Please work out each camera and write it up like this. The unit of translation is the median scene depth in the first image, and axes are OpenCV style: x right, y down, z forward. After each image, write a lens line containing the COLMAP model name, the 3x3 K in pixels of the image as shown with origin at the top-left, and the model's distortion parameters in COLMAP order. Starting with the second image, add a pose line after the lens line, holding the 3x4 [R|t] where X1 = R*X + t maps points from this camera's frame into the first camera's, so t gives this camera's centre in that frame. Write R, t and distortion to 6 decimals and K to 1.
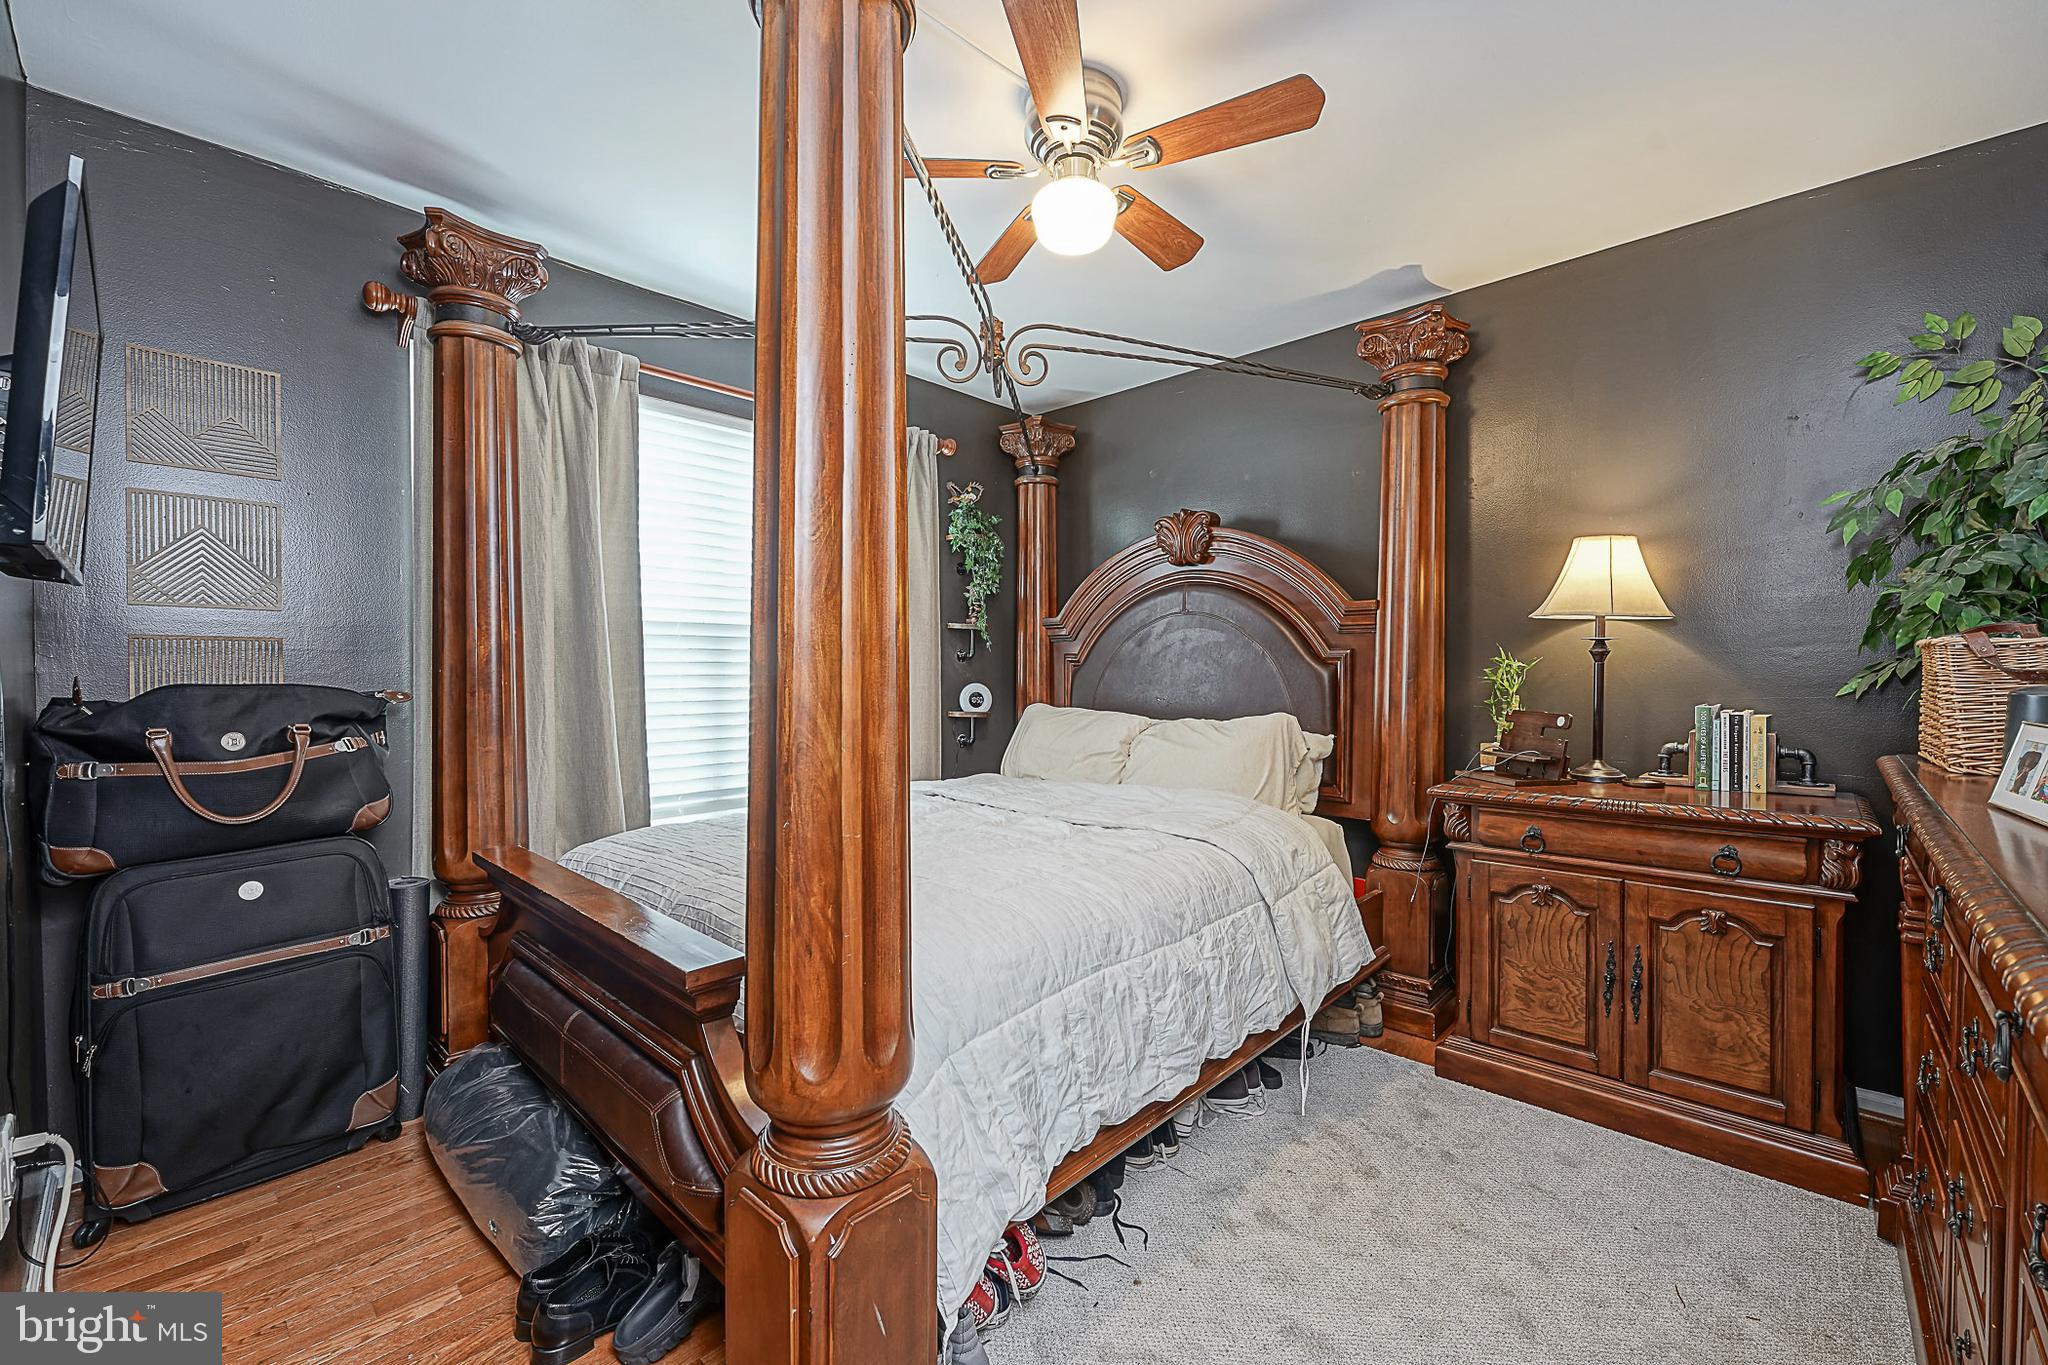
lens RADIAL K [[838.3, 0, 1024.8], [0, 838.3, 688.3], [0, 0, 1]] dist [-0.003492, 0.000562]
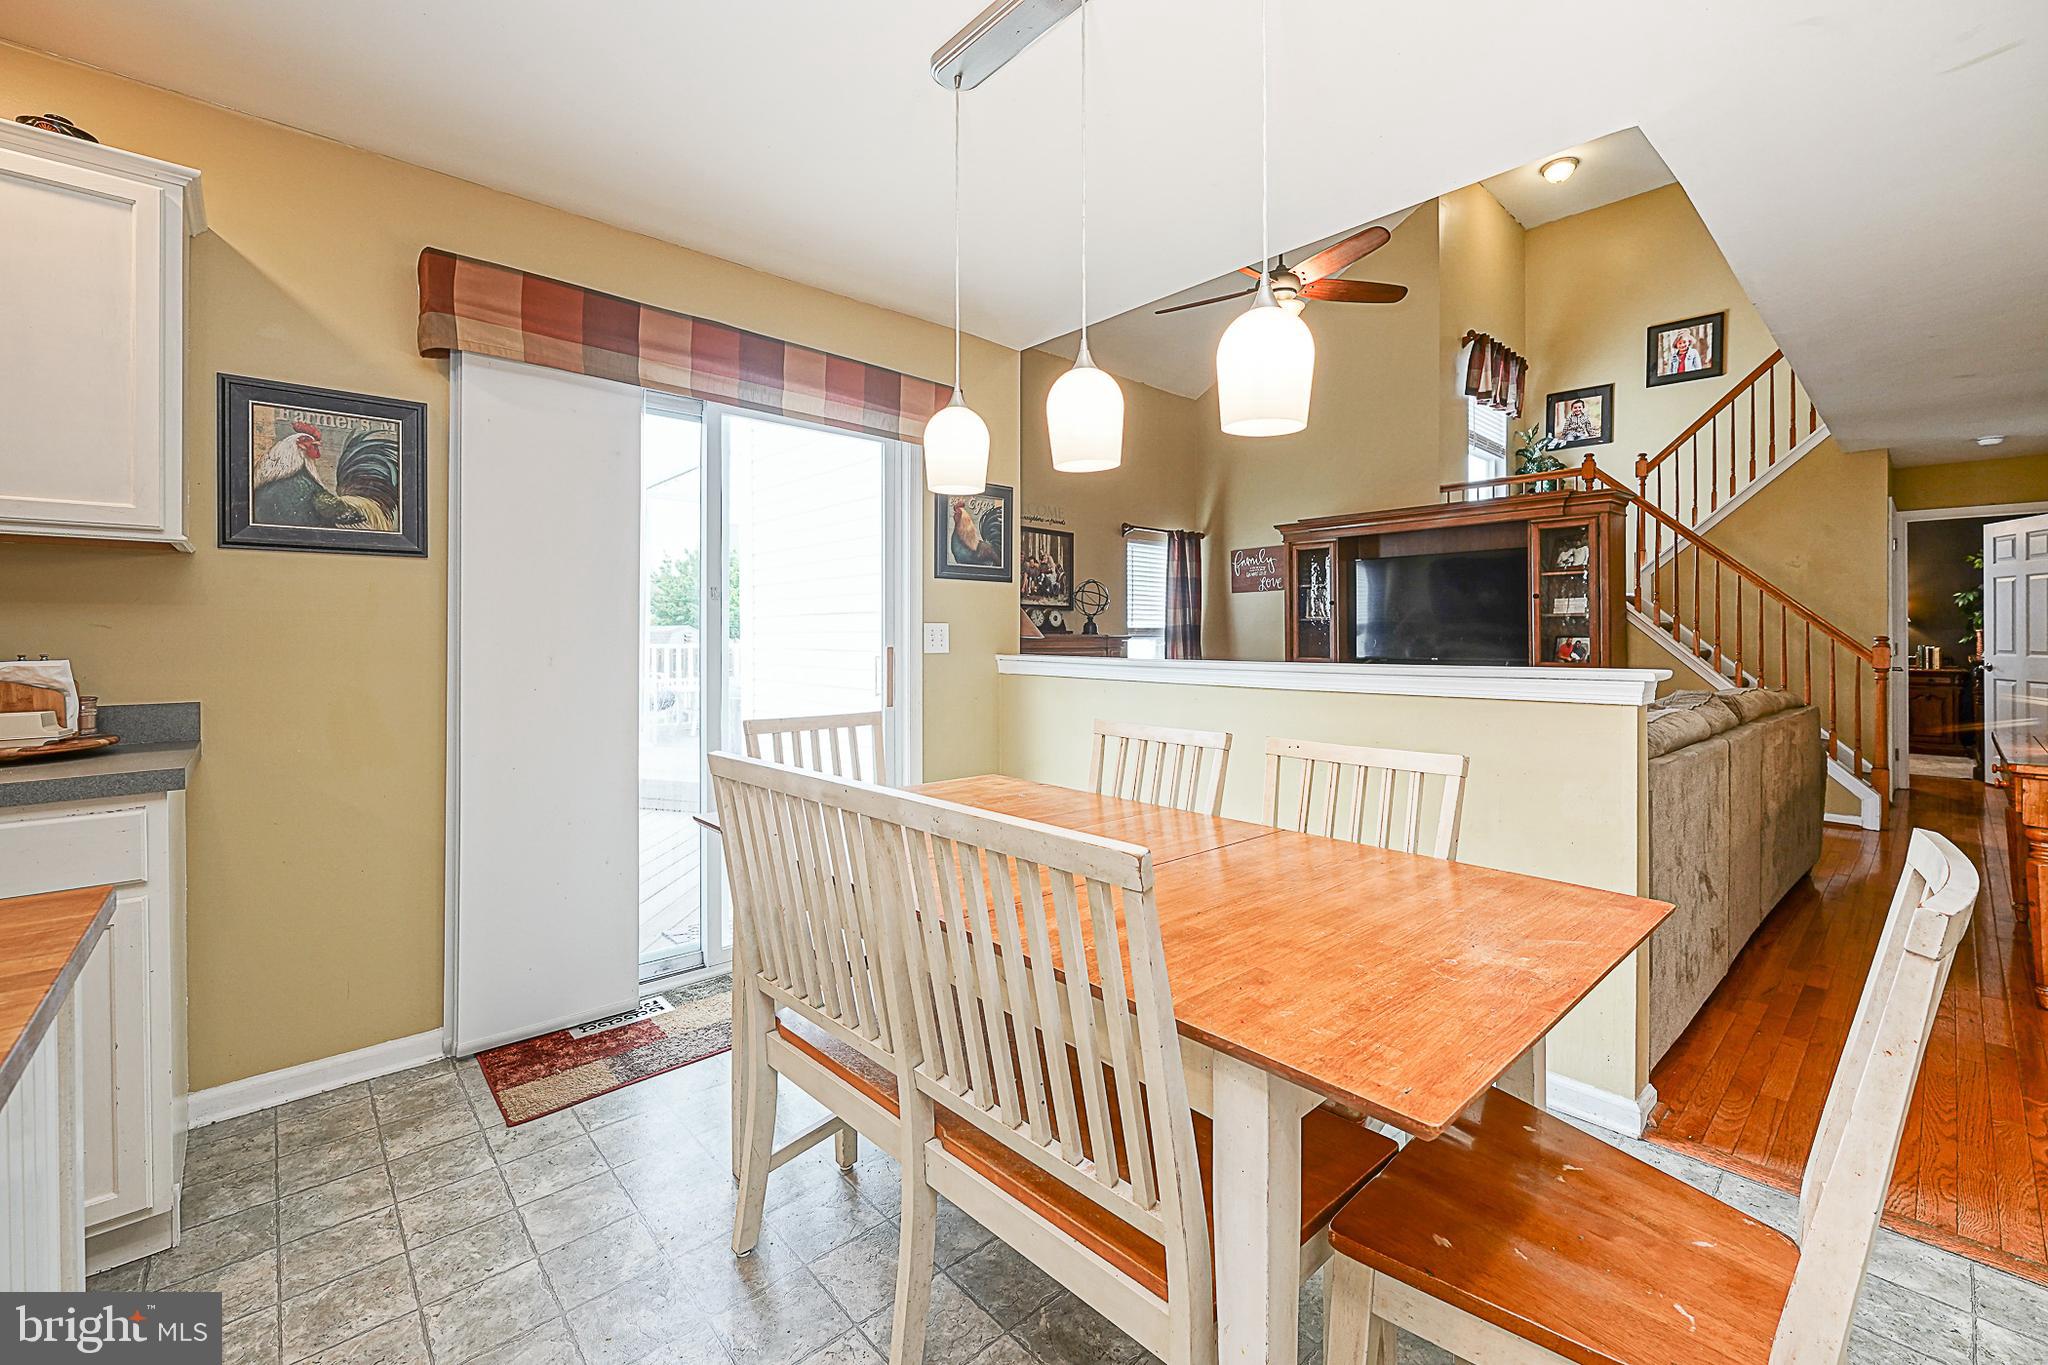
lens RADIAL K [[838.3, 0, 1066.4], [0, 838.3, 641.2], [0, 0, 1]] dist [-0.003492, 0.000562]
pose [[0.997766, -0.004926, -0.066620, -3.152894], [0.003822, 0.999853, -0.016696, 0.053618], [0.066692, 0.016405, 0.997639, -3.420543]]
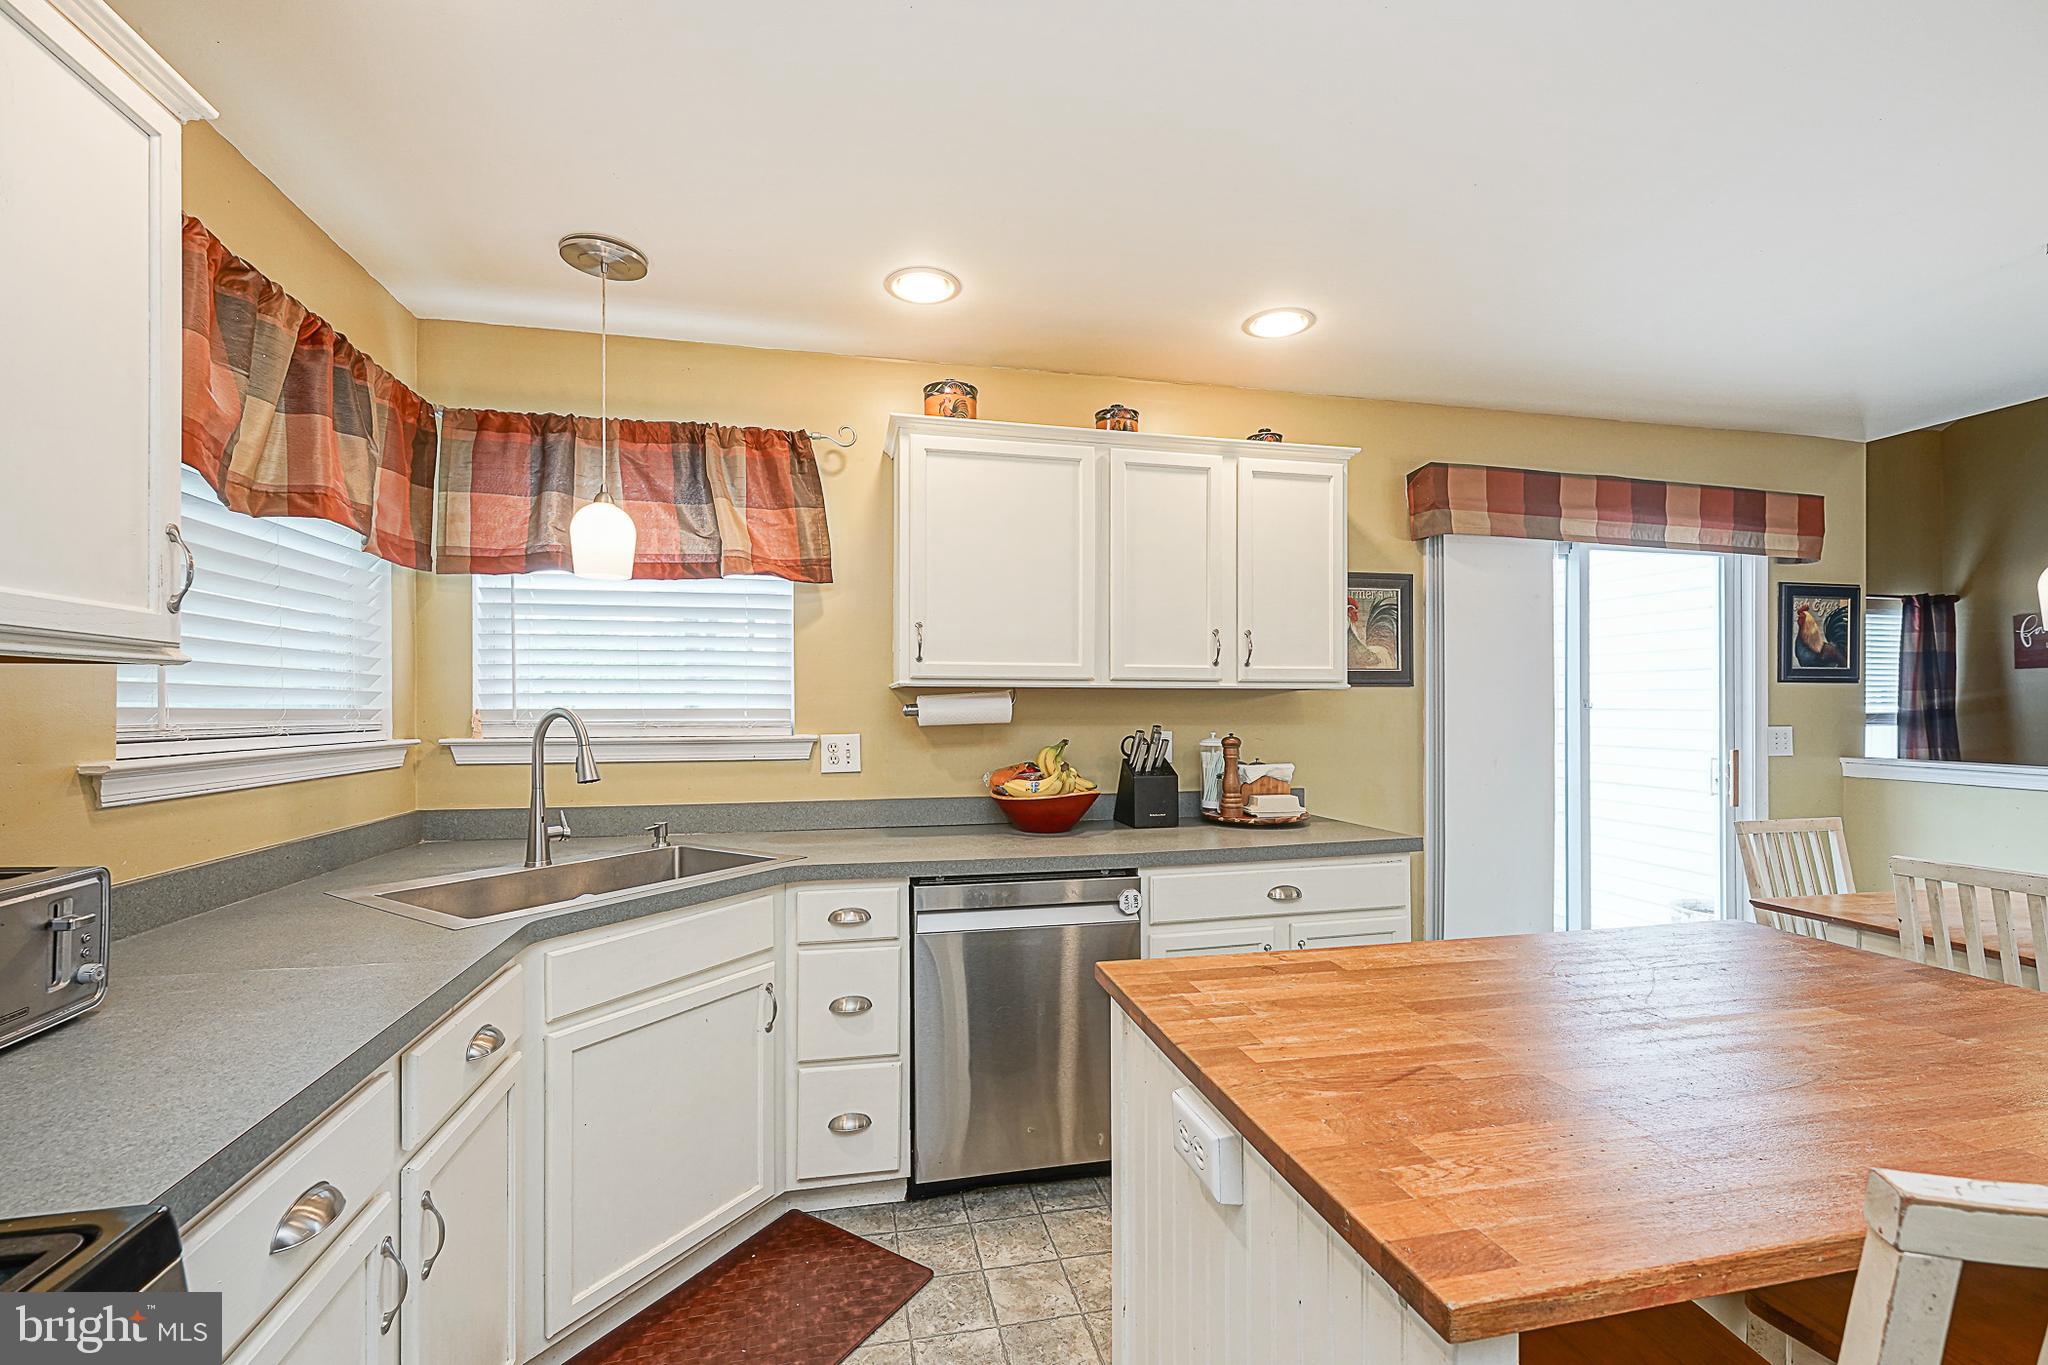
lens RADIAL K [[838.3, 0, 1068.1], [0, 838.3, 704.3], [0, 0, 1]] dist [-0.003492, 0.000562]
pose [[0.815343, -0.011111, -0.578872, -3.724066], [-0.005782, 0.999610, -0.027331, -0.003387], [0.578950, 0.025631, 0.814960, -3.993054]]
